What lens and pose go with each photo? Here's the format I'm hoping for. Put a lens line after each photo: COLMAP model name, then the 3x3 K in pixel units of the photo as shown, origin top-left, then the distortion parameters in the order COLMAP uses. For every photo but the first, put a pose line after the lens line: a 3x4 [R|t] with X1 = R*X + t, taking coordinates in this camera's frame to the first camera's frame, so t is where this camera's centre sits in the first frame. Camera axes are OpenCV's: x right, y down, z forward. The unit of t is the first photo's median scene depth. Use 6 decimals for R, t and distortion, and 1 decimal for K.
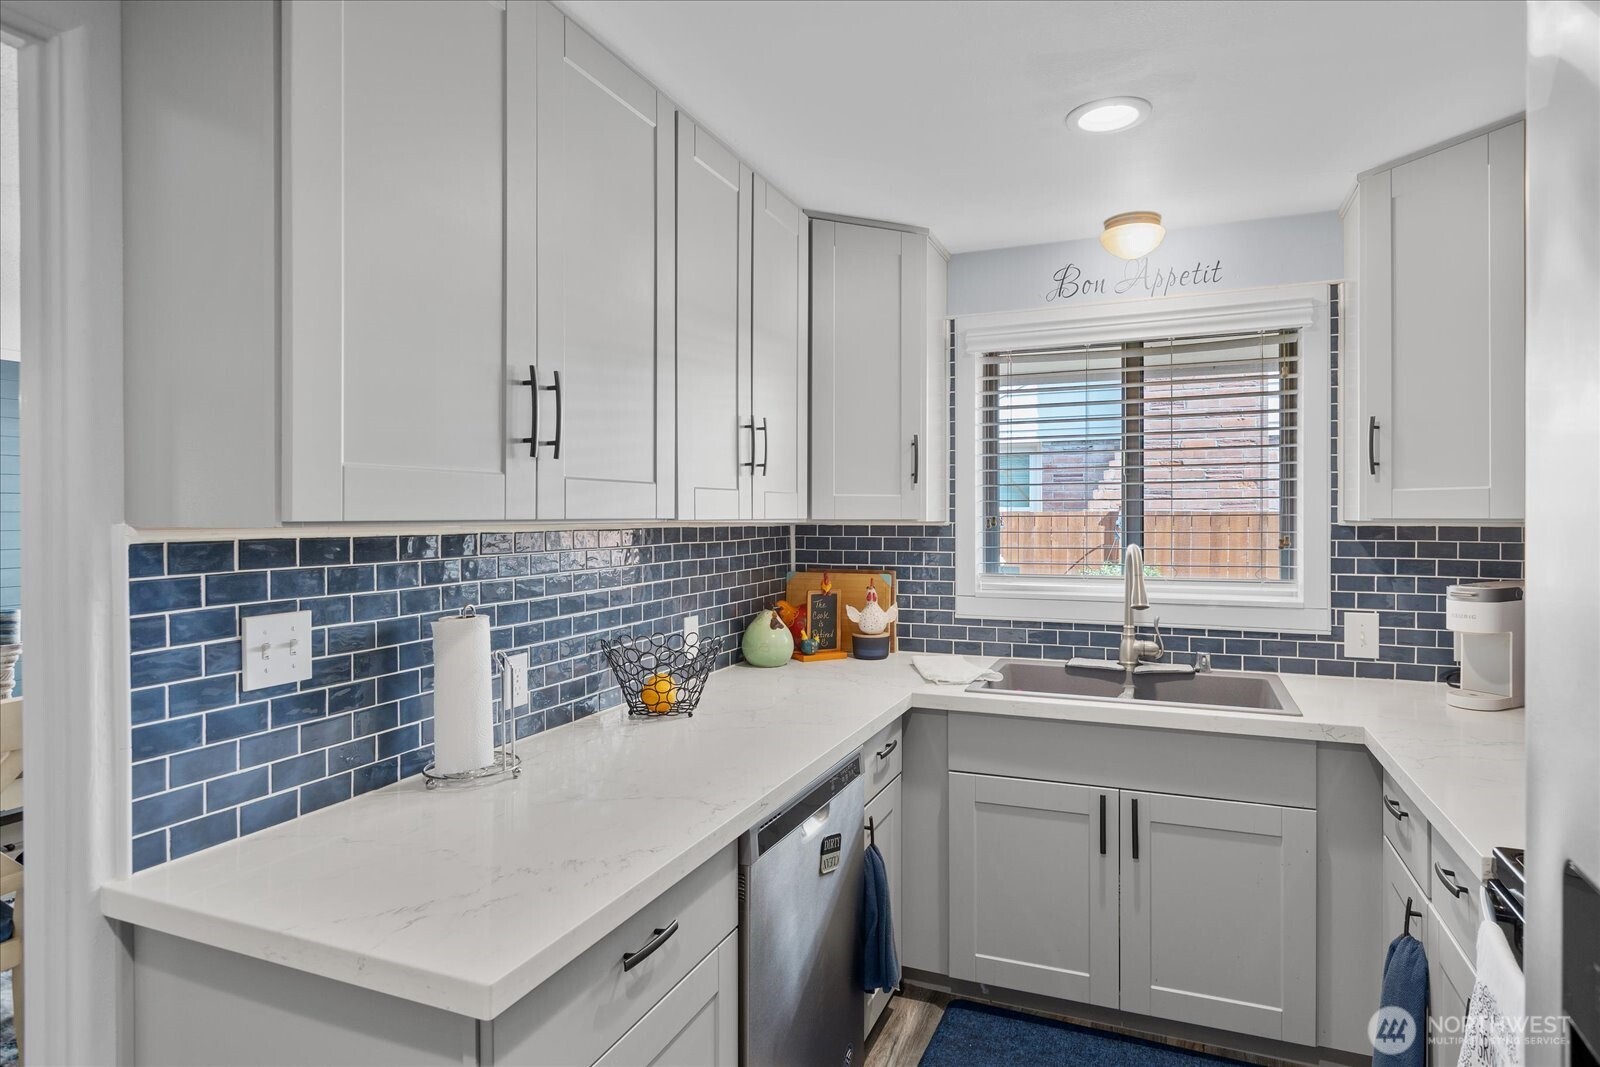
lens RADIAL K [[858.5, 0, 805.3], [0, 858.5, 519.6], [0, 0, 1]] dist [-0.000618, 0.000280]
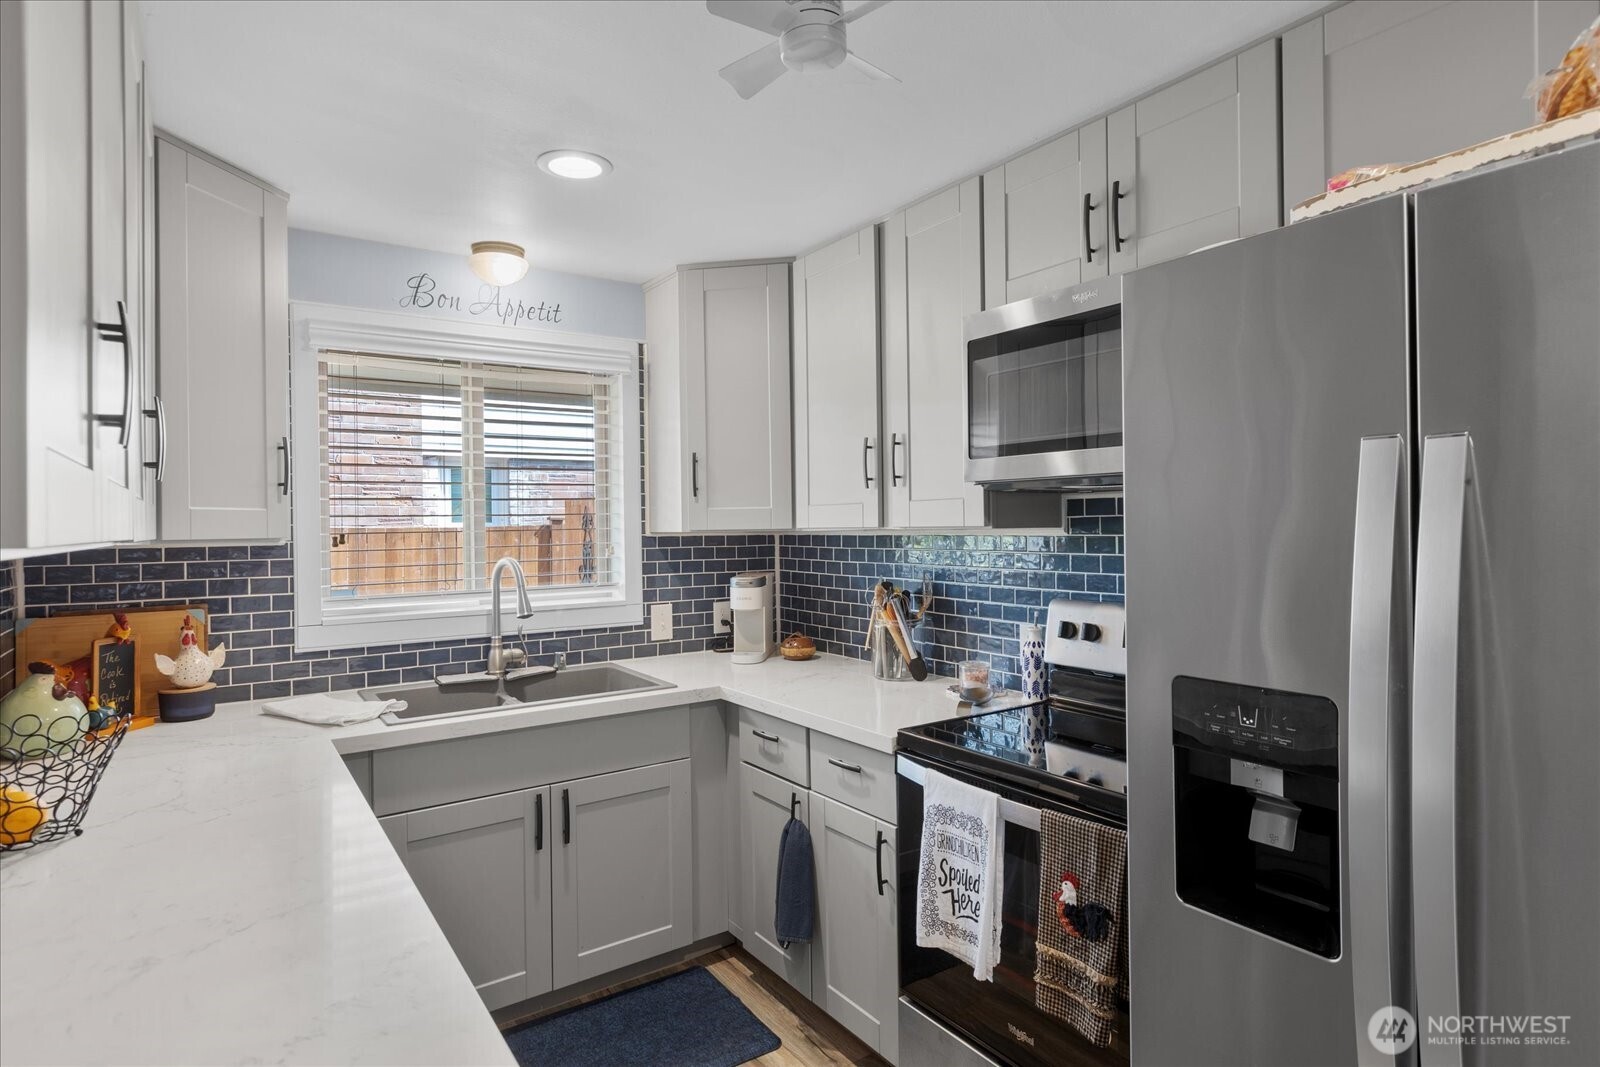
lens RADIAL K [[858.5, 0, 807.8], [0, 858.5, 528.3], [0, 0, 1]] dist [-0.000618, 0.000280]
pose [[0.547333, -0.009465, 0.836862, -0.291766], [0.017896, 0.999840, -0.000396, -0.000402], [-0.836724, 0.015194, 0.547414, 0.113449]]
